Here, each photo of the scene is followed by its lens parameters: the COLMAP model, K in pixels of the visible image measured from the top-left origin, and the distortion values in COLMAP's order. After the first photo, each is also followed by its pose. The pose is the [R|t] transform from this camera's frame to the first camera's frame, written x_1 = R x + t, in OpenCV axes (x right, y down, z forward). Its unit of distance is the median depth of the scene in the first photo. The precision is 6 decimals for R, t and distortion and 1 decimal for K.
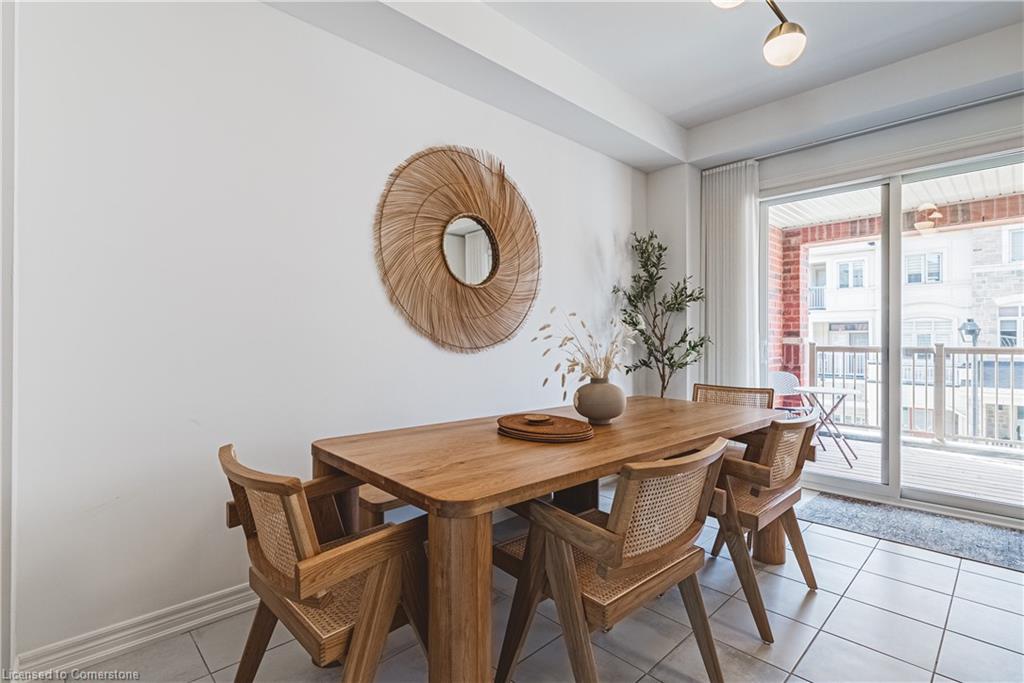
lens RADIAL K [[492.9, 0, 513.7], [0, 492.9, 339.9], [0, 0, 1]] dist [-0.019093, -0.000407]
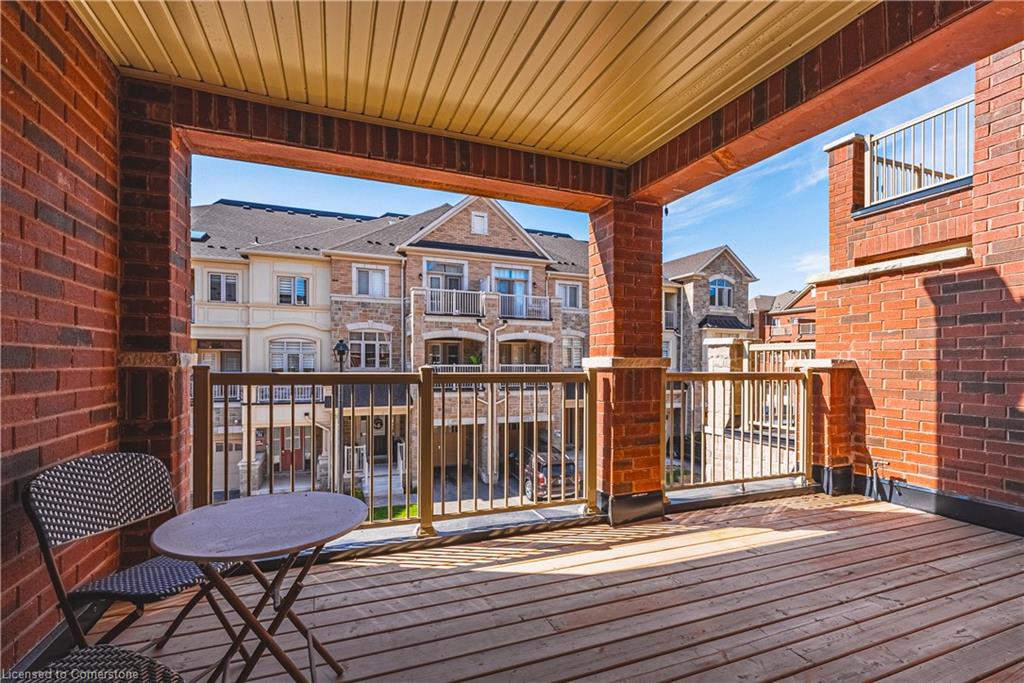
lens RADIAL K [[461.9, 0, 514.5], [0, 461.9, 364.1], [0, 0, 1]] dist [0.004493, 0.000232]
pose [[0.378372, -0.003749, 0.925646, 0.304627], [-0.006564, 0.999956, 0.006733, 0.000061], [-0.925630, -0.008623, 0.378331, 0.533276]]
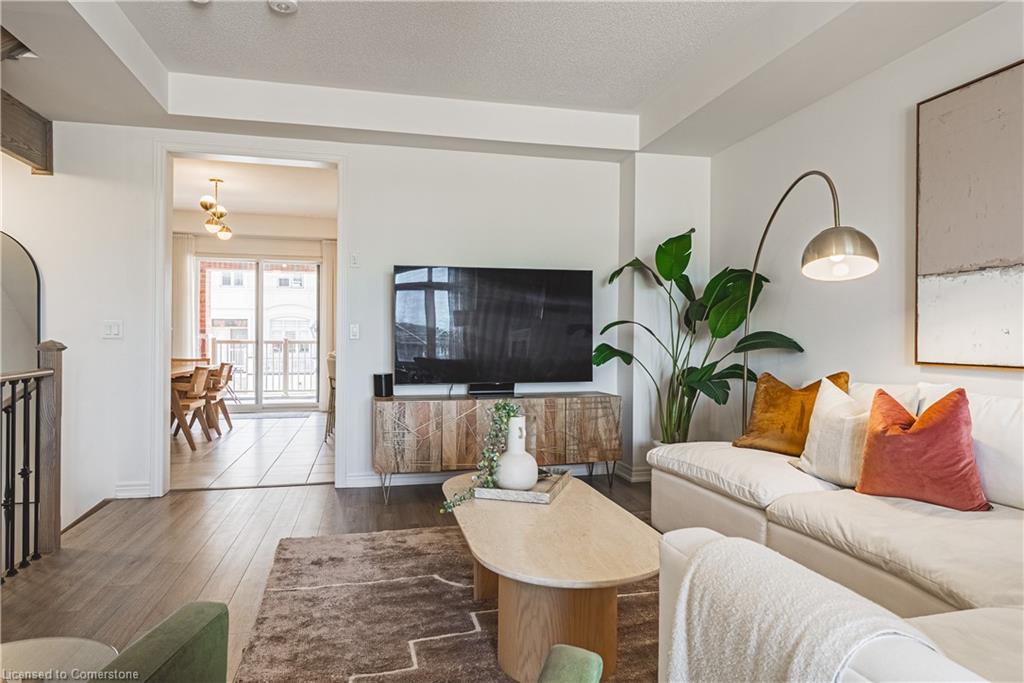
lens RADIAL K [[620.1, 0, 512.2], [0, 620.1, 341.8], [0, 0, 1]] dist [-0.002138, -0.000161]
pose [[0.510336, -0.000636, 0.859975, -0.492184], [-0.009302, 0.999937, 0.006259, -0.001771], [-0.859925, -0.011194, 0.510298, -0.665027]]
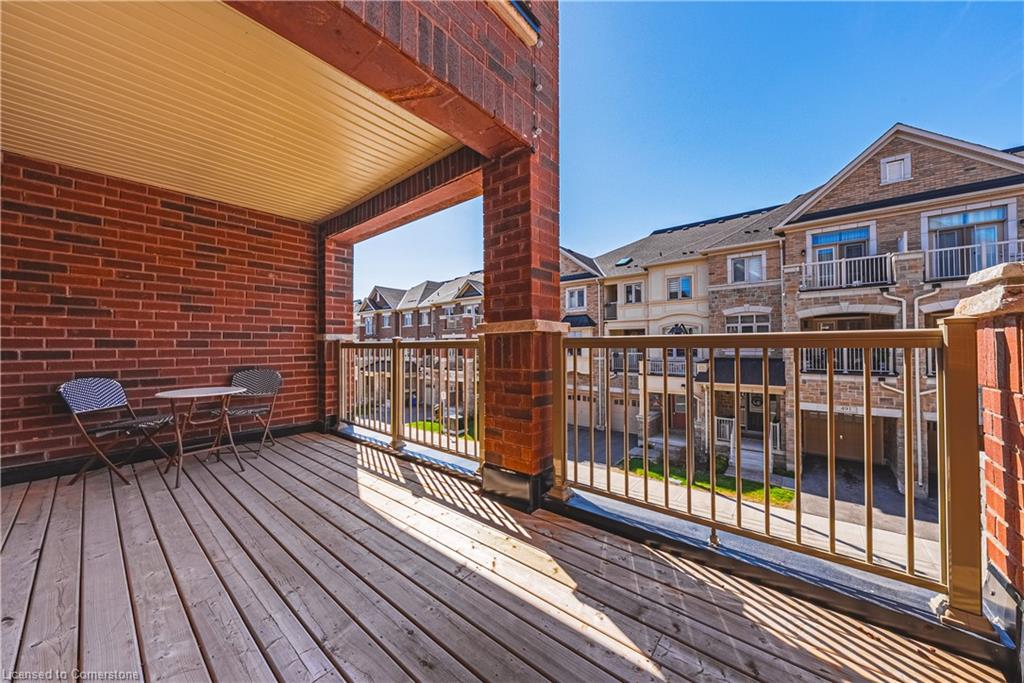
lens RADIAL K [[359.5, 0, 516.0], [0, 359.5, 342.2], [0, 0, 1]] dist [-0.001636, -0.000071]
pose [[0.994879, -0.006988, 0.100832, 0.861684], [0.008156, 0.999904, -0.011170, 0.022940], [-0.100744, 0.011935, 0.994841, 0.197200]]
